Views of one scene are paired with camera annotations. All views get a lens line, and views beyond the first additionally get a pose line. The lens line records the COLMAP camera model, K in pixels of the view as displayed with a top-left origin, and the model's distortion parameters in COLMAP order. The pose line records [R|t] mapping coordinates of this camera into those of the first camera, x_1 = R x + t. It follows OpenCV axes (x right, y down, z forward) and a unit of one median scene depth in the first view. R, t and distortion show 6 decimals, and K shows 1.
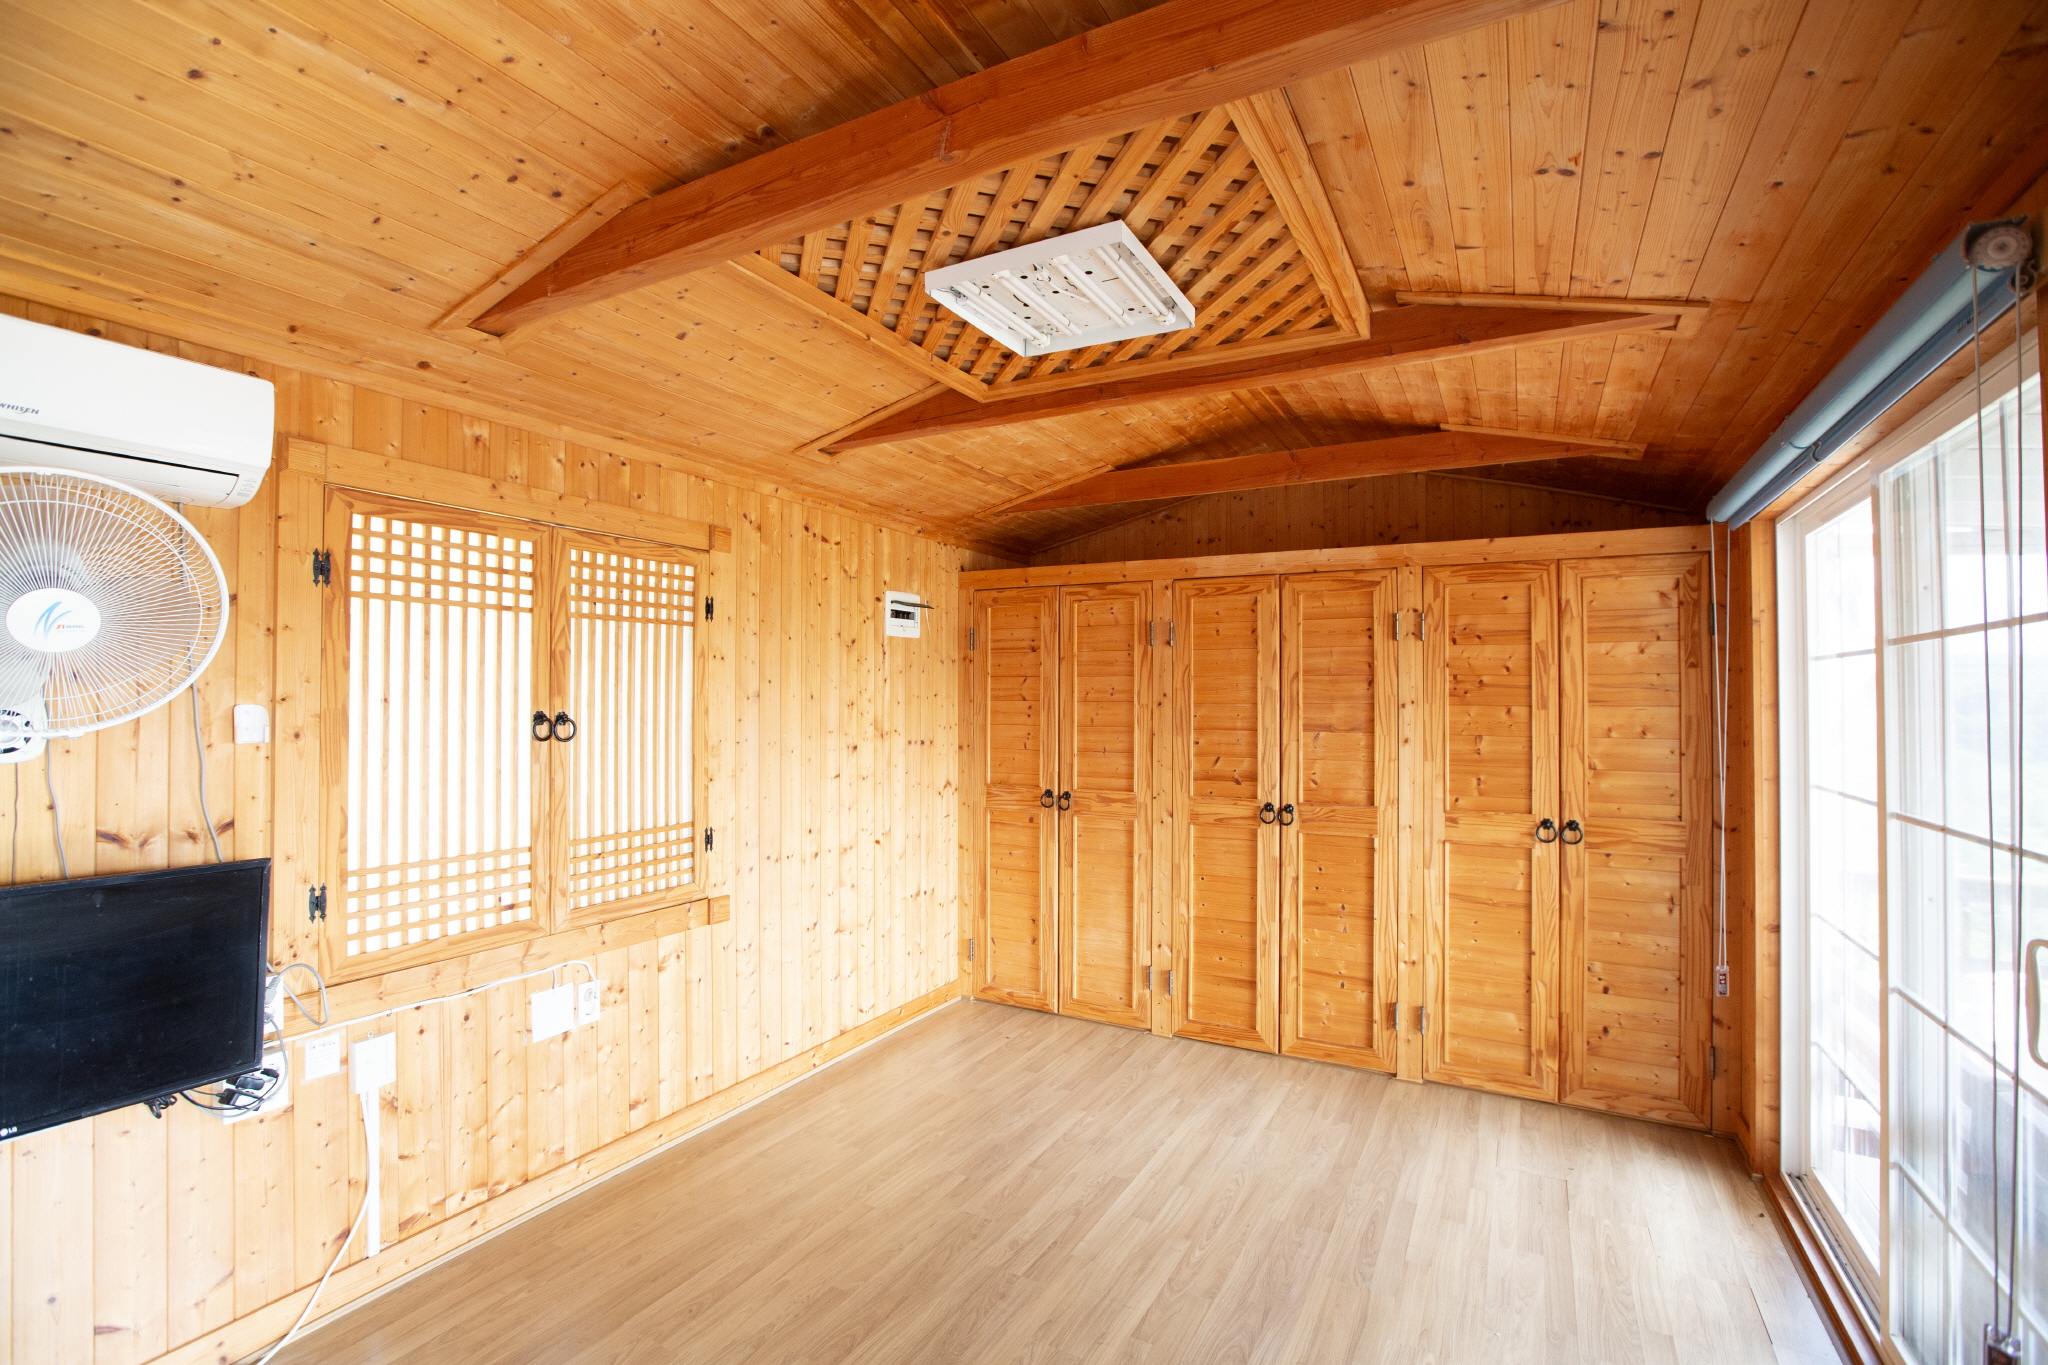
lens RADIAL K [[939.9, 0, 1010.1], [0, 939.9, 676.1], [0, 0, 1]] dist [-0.051348, 0.018909]
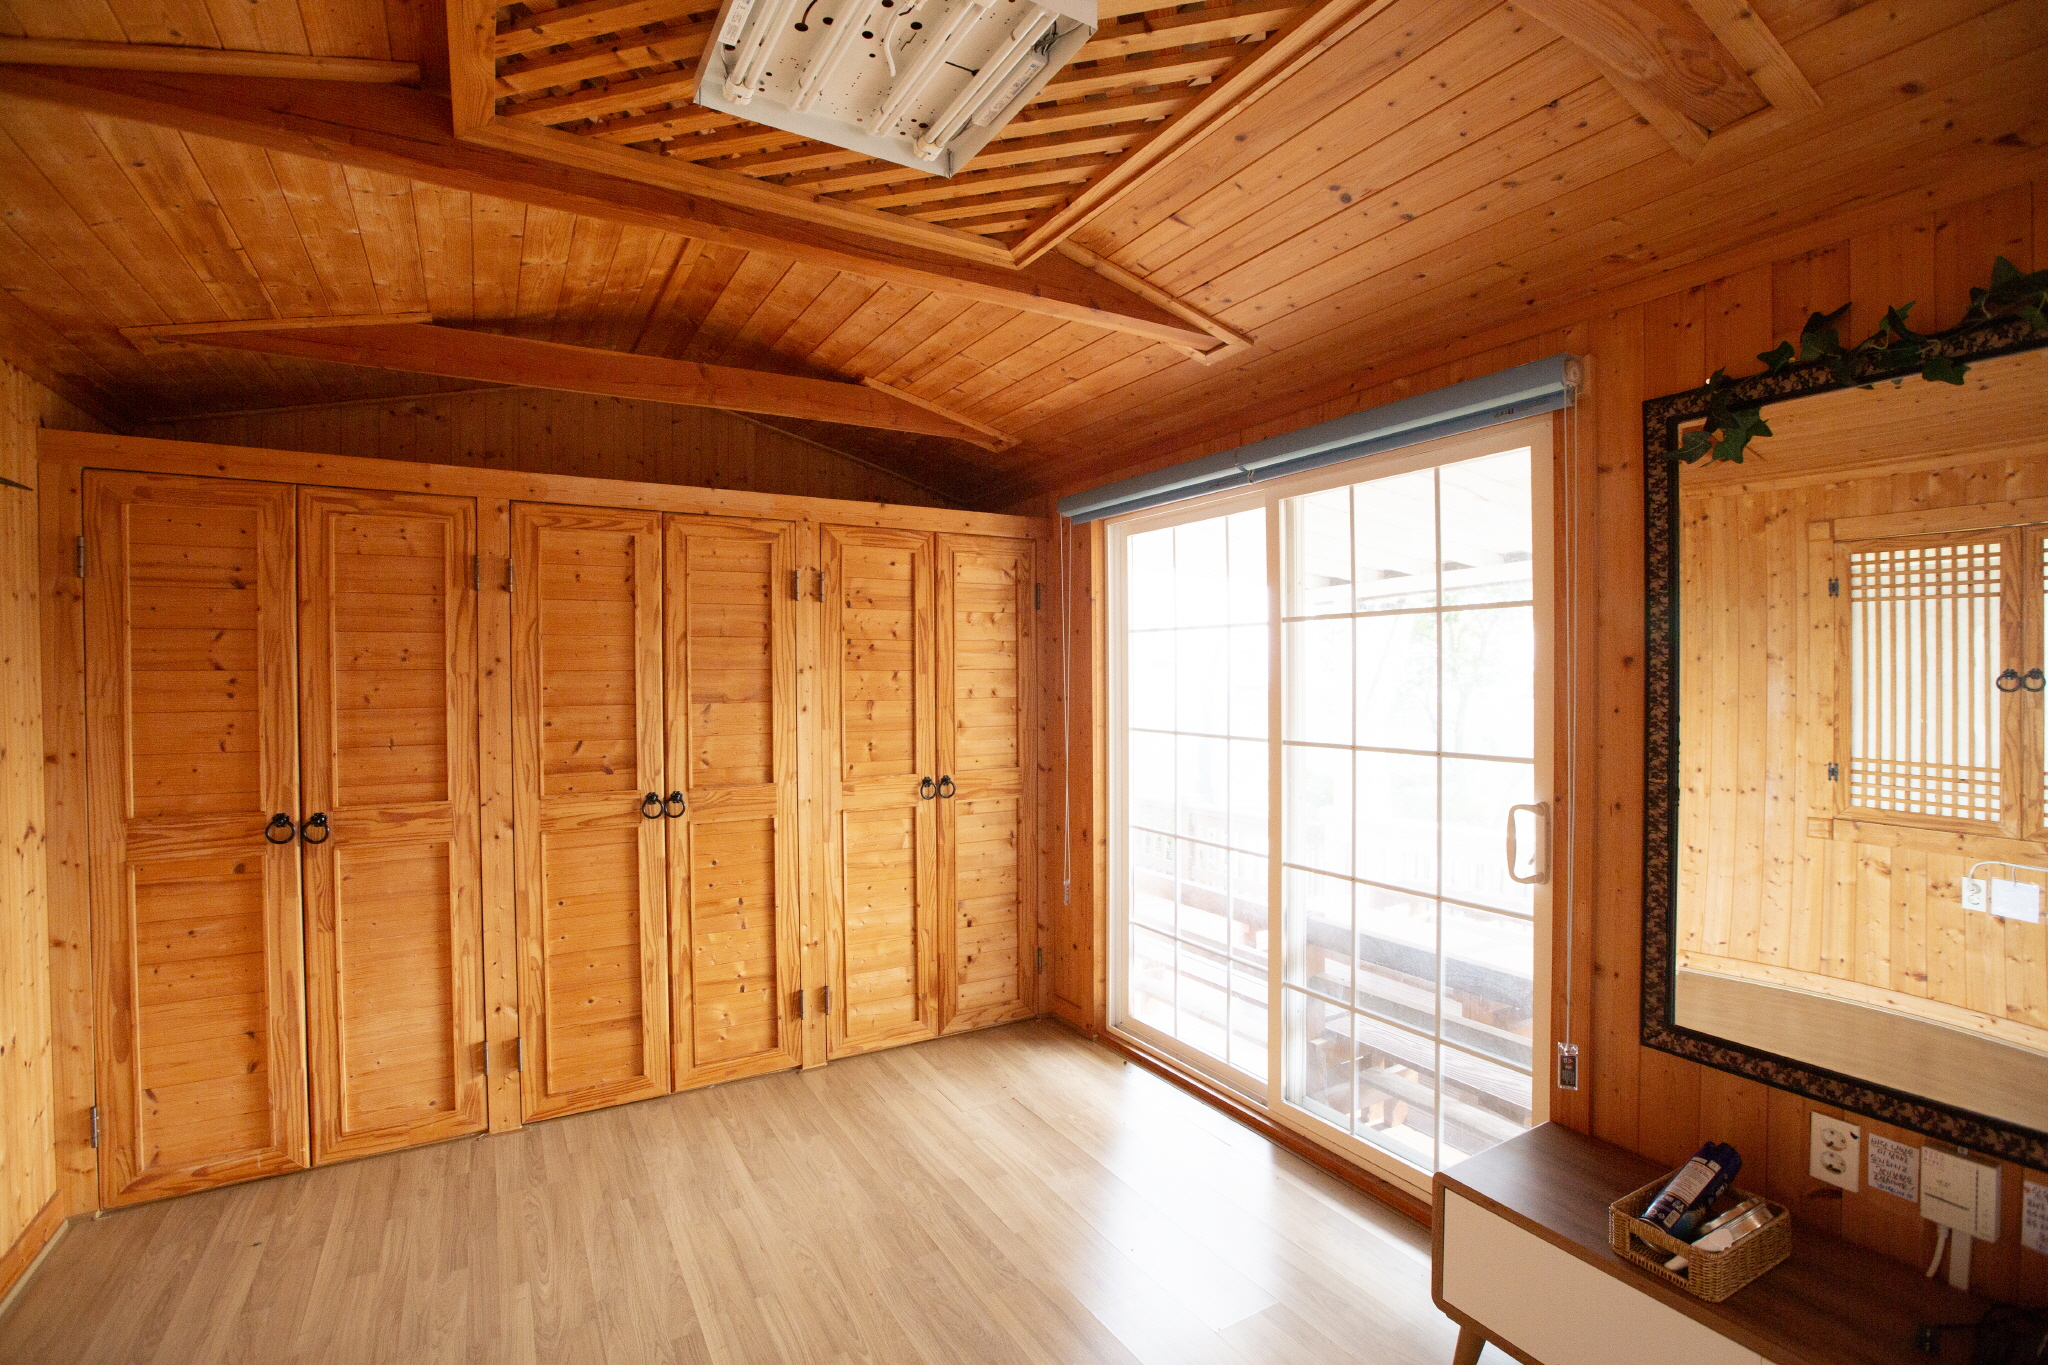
lens RADIAL K [[939.9, 0, 1022.9], [0, 939.9, 677.0], [0, 0, 1]] dist [-0.051348, 0.018909]
pose [[0.512126, -0.013139, 0.858810, -0.258467], [-0.013047, 0.999649, 0.023074, 0.012559], [-0.858811, -0.023021, 0.511775, 0.322497]]
